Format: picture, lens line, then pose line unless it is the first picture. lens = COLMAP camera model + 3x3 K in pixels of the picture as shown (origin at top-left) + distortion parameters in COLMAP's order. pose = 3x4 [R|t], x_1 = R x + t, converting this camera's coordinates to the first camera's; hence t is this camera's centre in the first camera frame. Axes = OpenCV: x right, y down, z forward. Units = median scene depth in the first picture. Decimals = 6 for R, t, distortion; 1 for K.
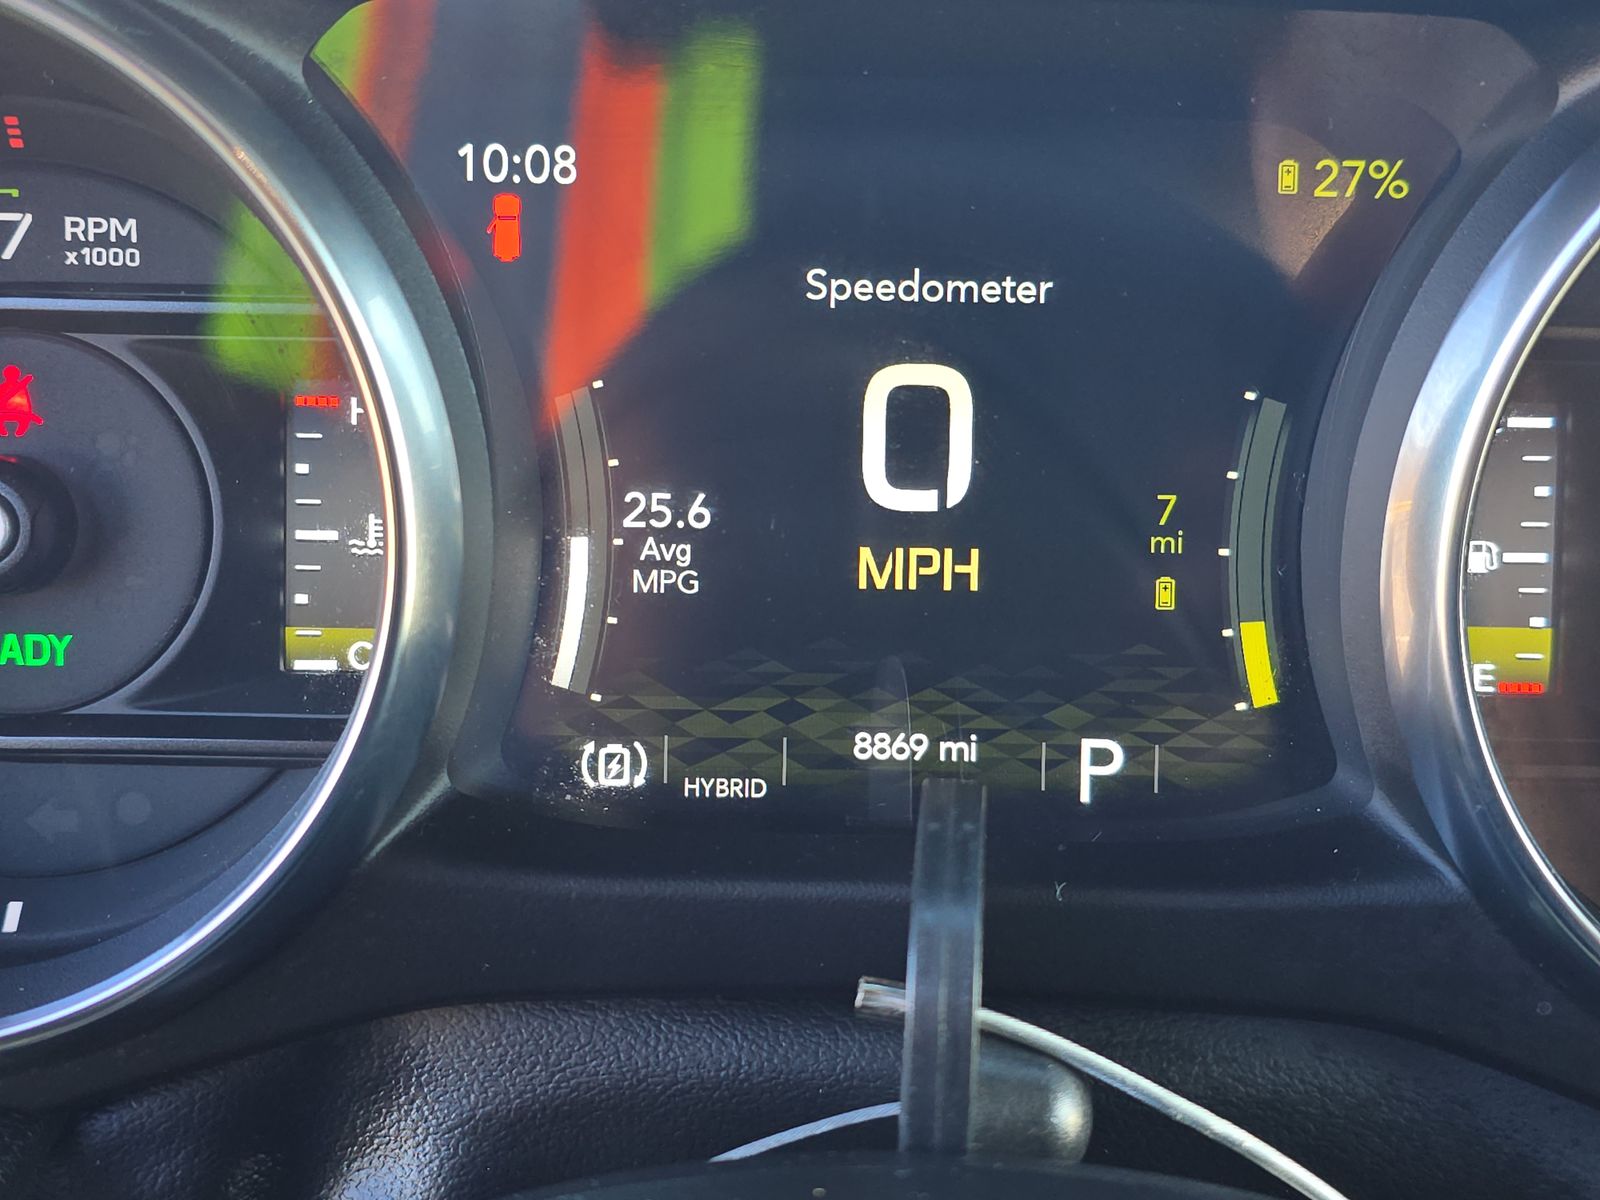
lens RADIAL K [[1063.7, 0, 858.9], [0, 1063.7, 581.9], [0, 0, 1]] dist [0.009897, 0.000560]
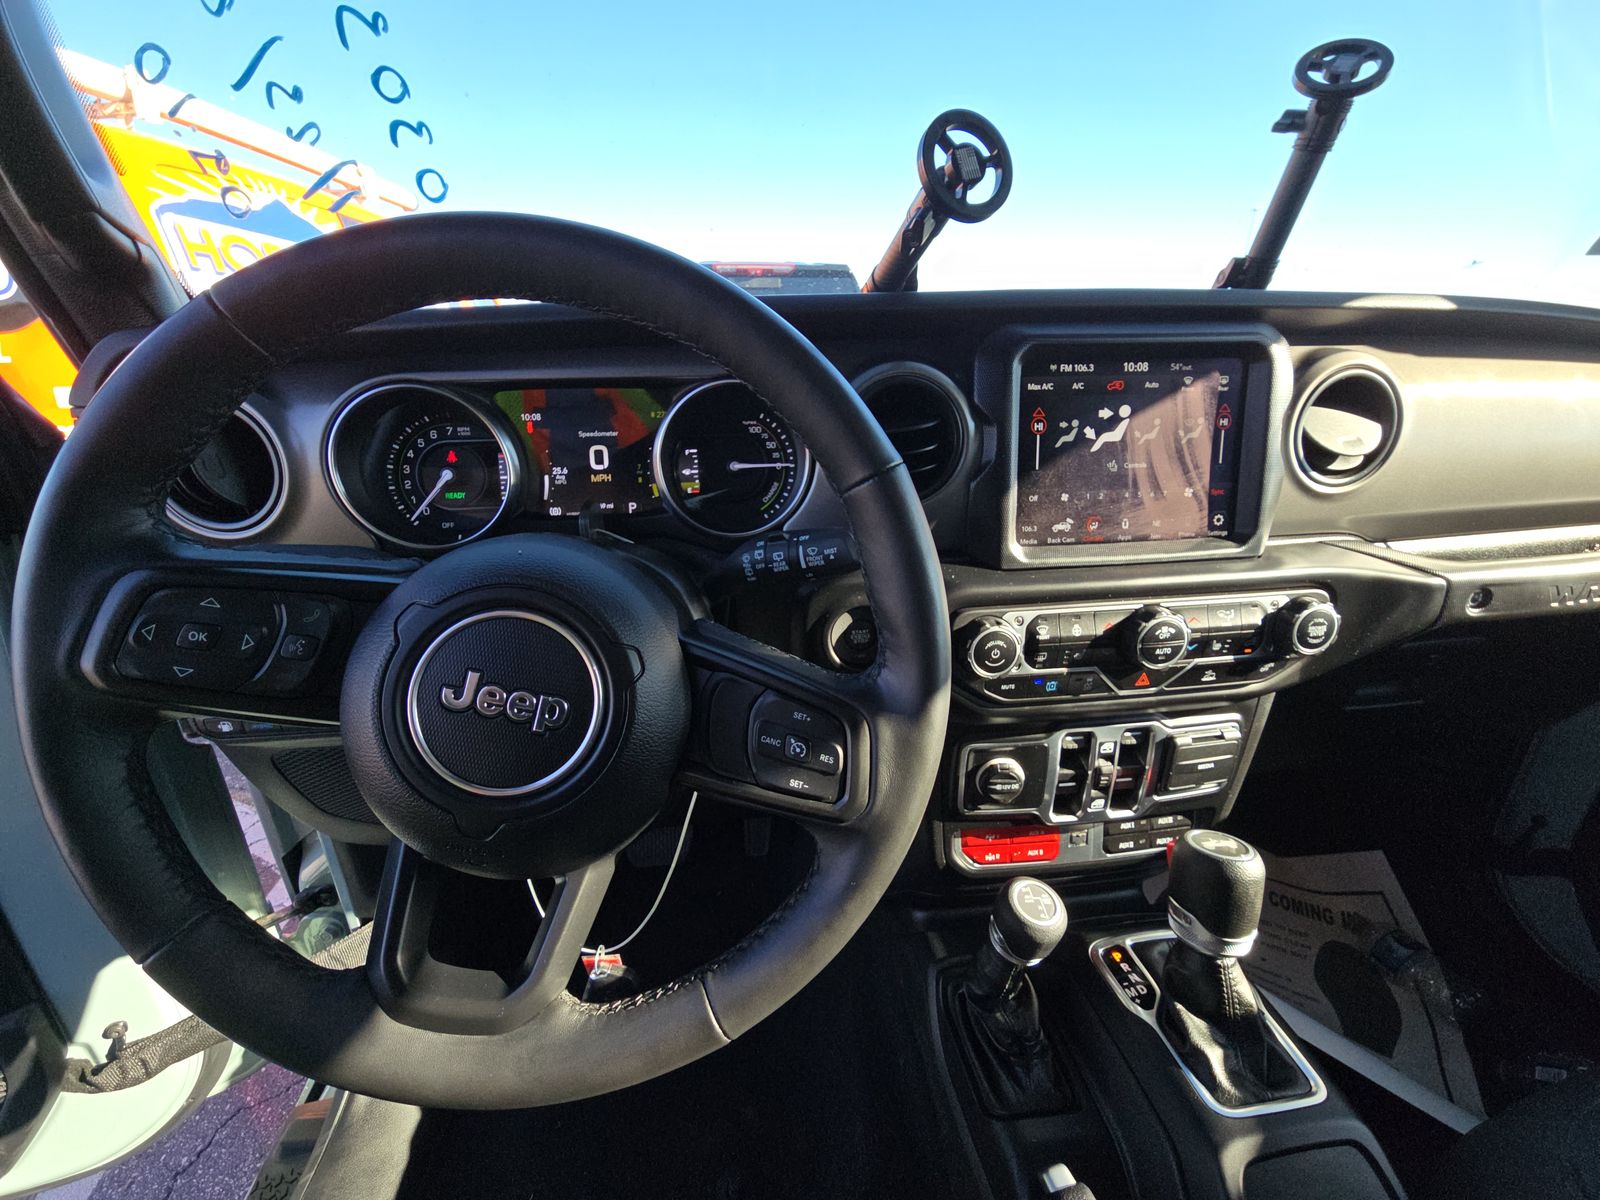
lens RADIAL K [[645.6, 0, 805.8], [0, 645.6, 599.7], [0, 0, 1]] dist [0.003208, -0.008500]
pose [[0.991347, -0.072146, 0.109667, 0.806600], [0.062188, 0.993847, 0.091656, 0.441108], [-0.115605, -0.084043, 0.989733, -3.094458]]
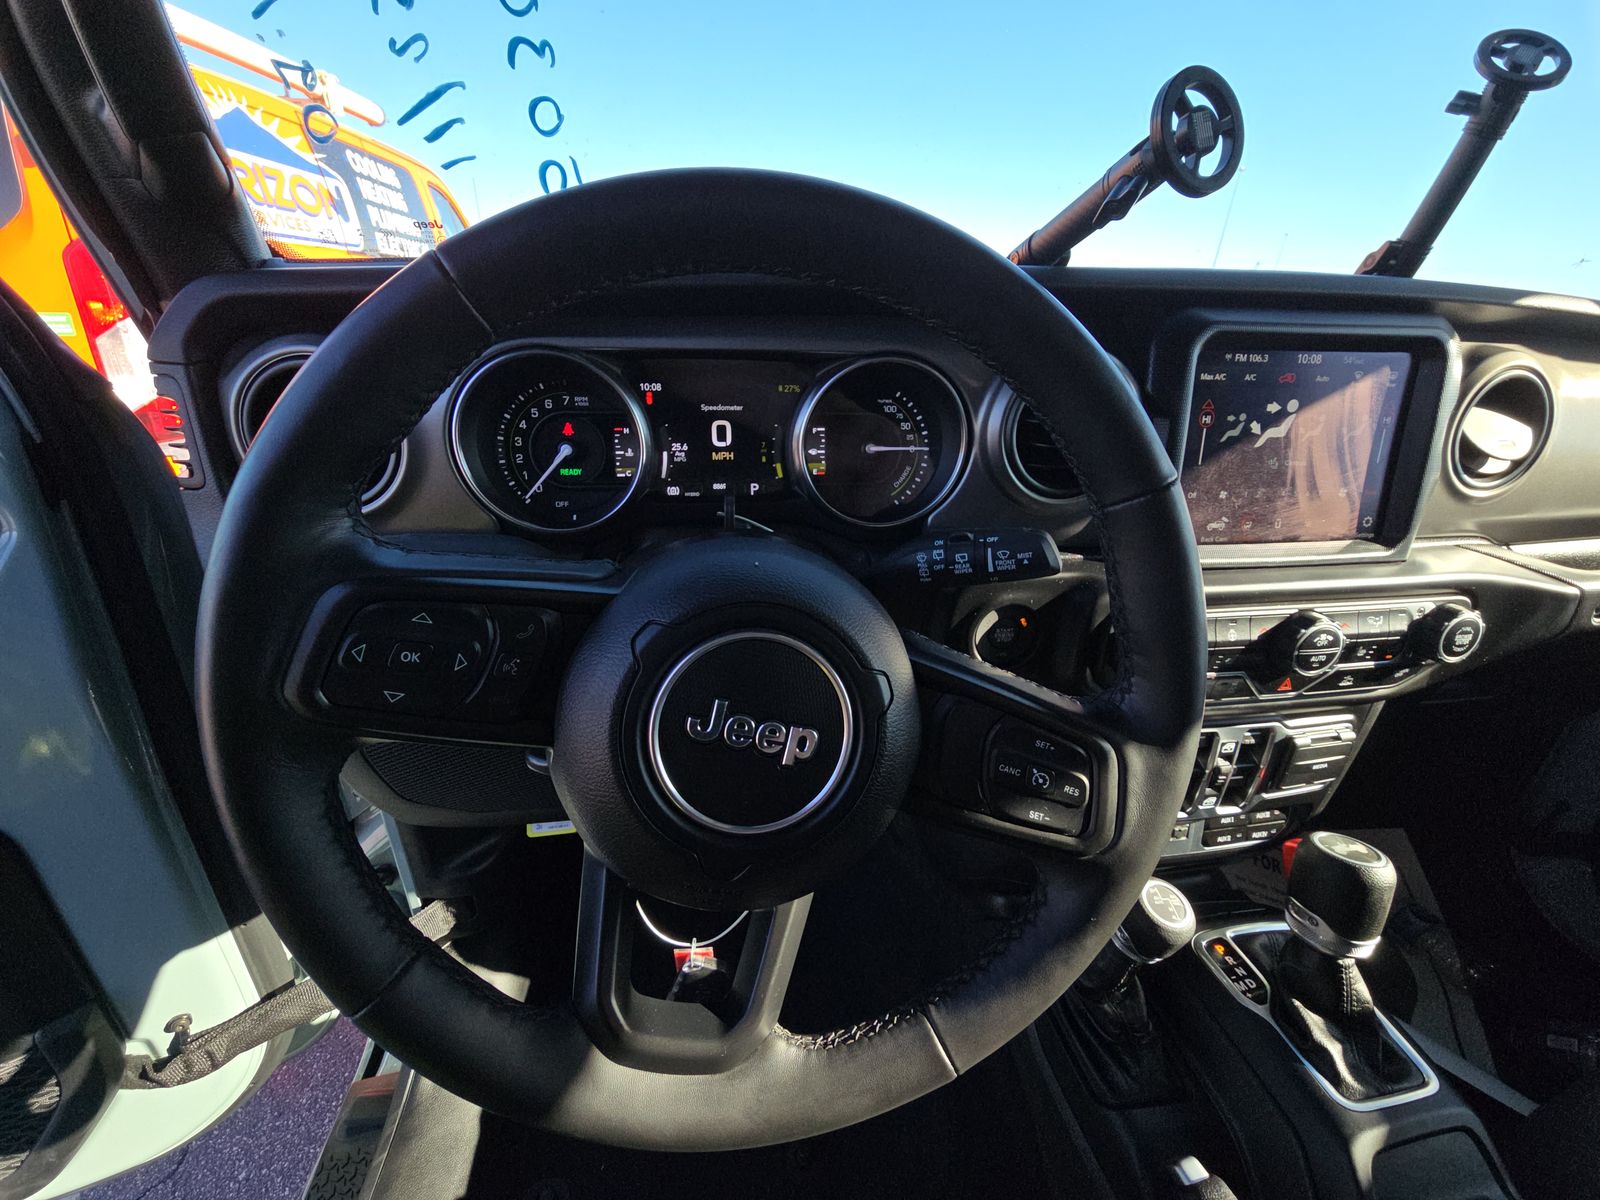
lens RADIAL K [[645.6, 0, 788.5], [0, 645.6, 594.1], [0, 0, 1]] dist [0.003208, -0.008500]
pose [[0.987509, -0.057131, 0.146843, -0.156867], [0.033393, 0.986664, 0.159307, 0.188437], [-0.153986, -0.152413, 0.976247, -2.725505]]
